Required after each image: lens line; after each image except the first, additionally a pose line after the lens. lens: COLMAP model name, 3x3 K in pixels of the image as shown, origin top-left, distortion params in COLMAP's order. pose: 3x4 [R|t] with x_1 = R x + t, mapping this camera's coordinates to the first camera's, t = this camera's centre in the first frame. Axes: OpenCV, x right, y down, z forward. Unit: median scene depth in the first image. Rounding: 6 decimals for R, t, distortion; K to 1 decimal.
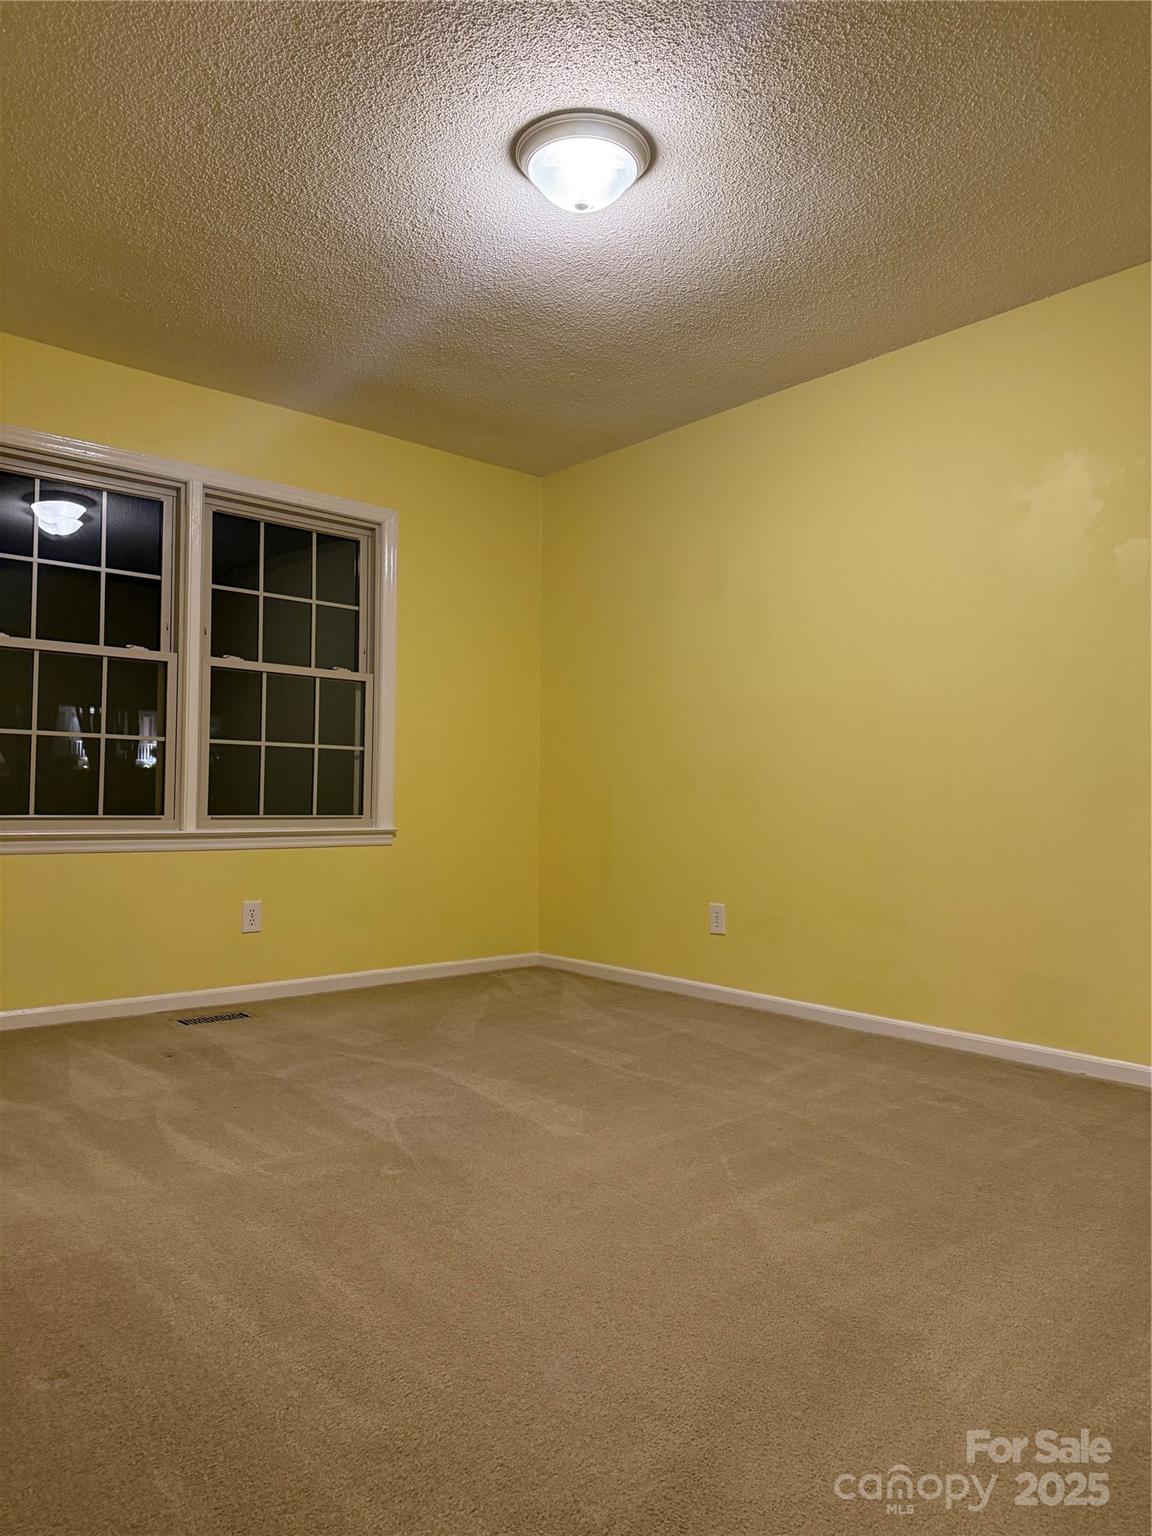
lens RADIAL K [[1065.4, 0, 576.0], [0, 1065.4, 768.0], [0, 0, 1]] dist [0.184172, -0.381038]
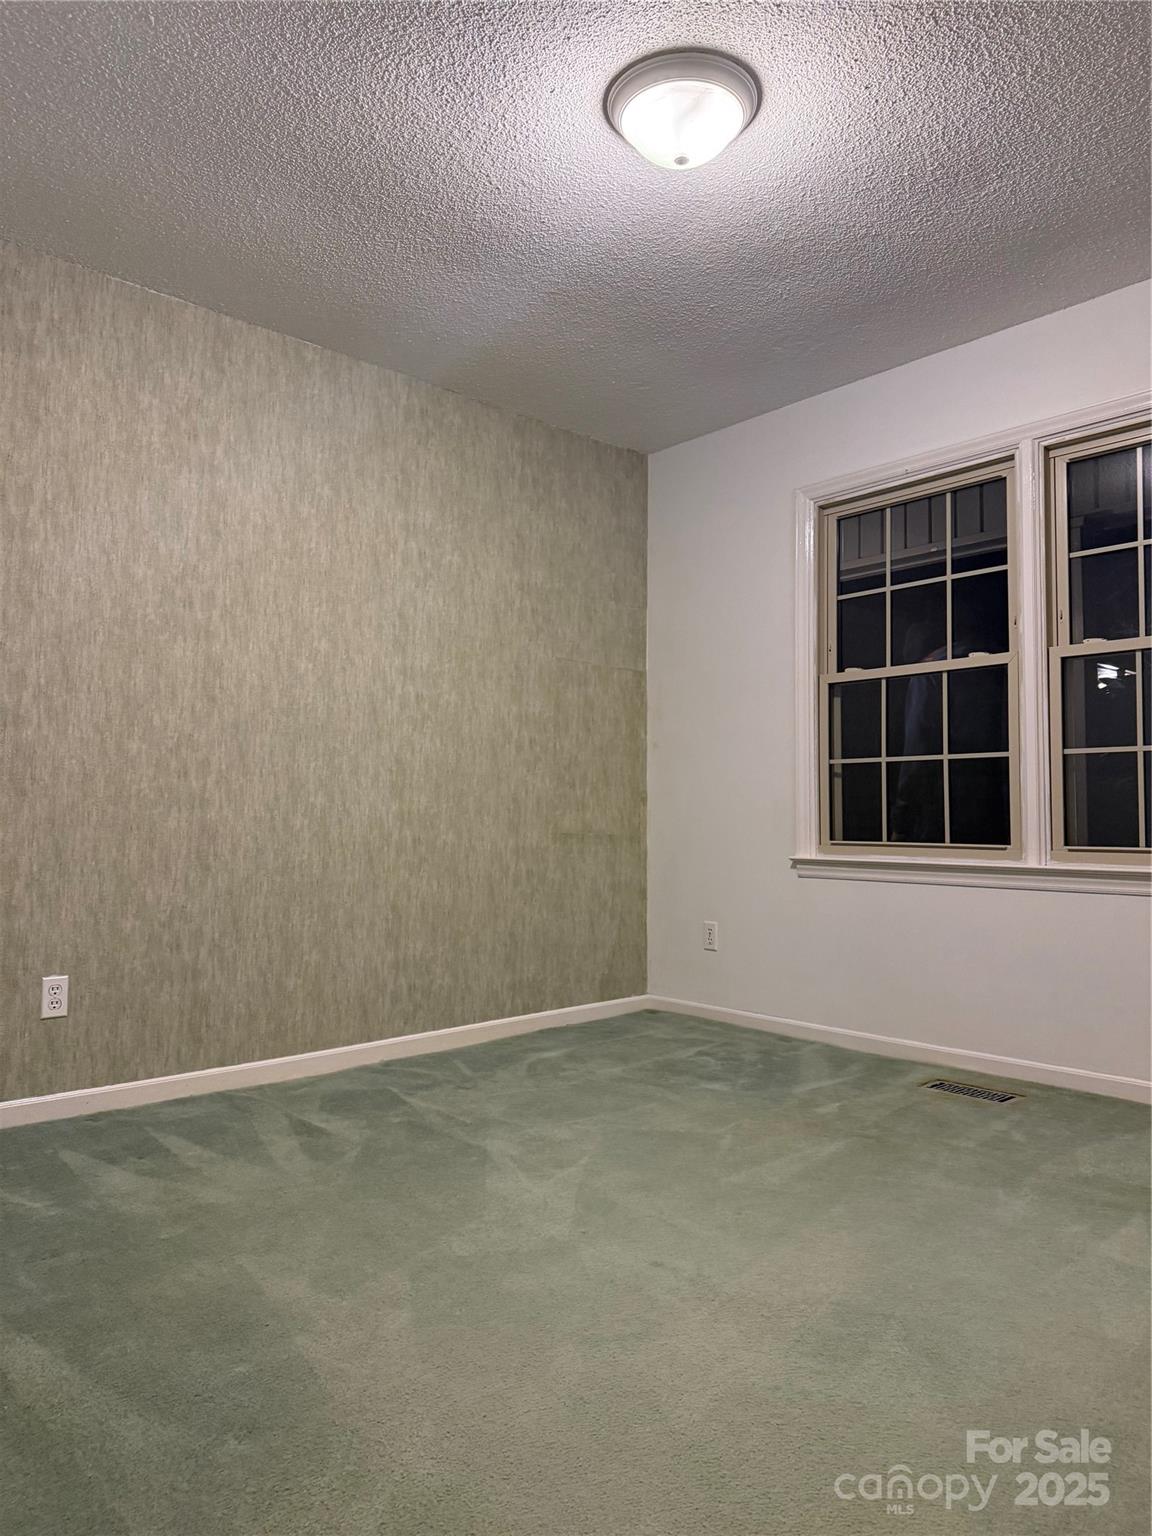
lens RADIAL K [[1065.4, 0, 576.0], [0, 1065.4, 768.0], [0, 0, 1]] dist [0.184172, -0.381038]
pose [[-0.041705, -0.064136, -0.997069, 0.573470], [0.020949, 0.997662, -0.065050, 0.034791], [0.998910, -0.023600, -0.040264, 0.758815]]
